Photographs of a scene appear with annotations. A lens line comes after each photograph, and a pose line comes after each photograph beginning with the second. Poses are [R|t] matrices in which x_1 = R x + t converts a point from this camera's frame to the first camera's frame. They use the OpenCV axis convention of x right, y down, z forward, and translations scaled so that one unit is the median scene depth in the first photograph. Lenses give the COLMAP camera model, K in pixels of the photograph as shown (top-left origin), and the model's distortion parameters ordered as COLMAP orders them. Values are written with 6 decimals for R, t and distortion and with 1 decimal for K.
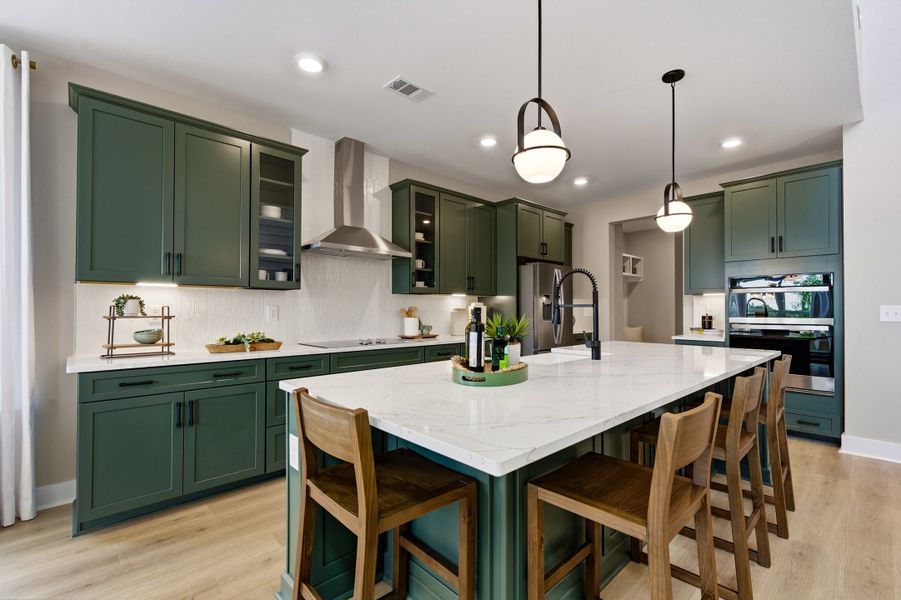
lens RADIAL K [[401.8, 0, 450.0], [0, 401.8, 310.7], [0, 0, 1]] dist [0.001005, -0.000131]
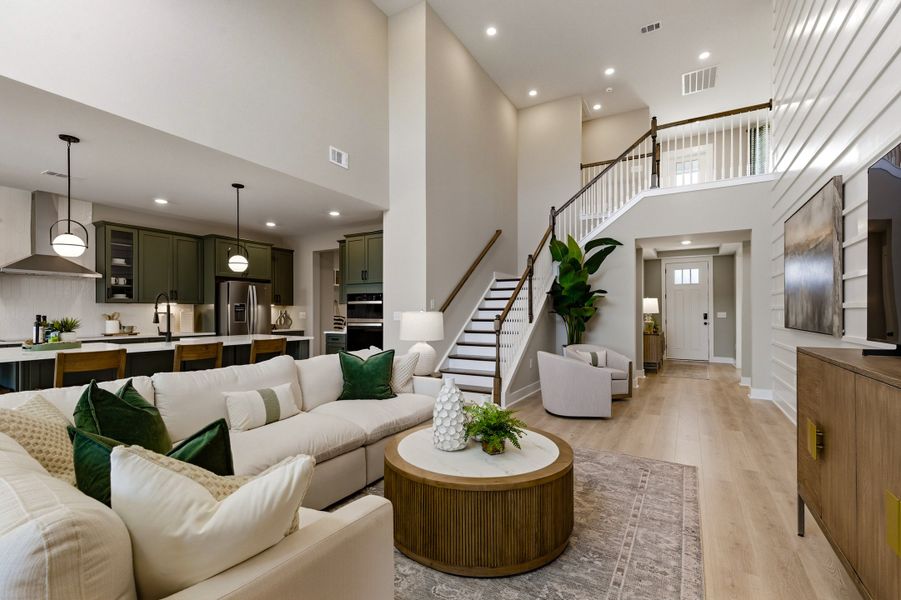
lens RADIAL K [[401.8, 0, 450.0], [0, 401.8, 310.7], [0, 0, 1]] dist [0.001005, -0.000131]
pose [[0.957907, -0.000004, 0.287080, 0.612060], [0.001112, 0.999993, -0.003699, -0.009583], [-0.287078, 0.003862, 0.957899, -0.639760]]
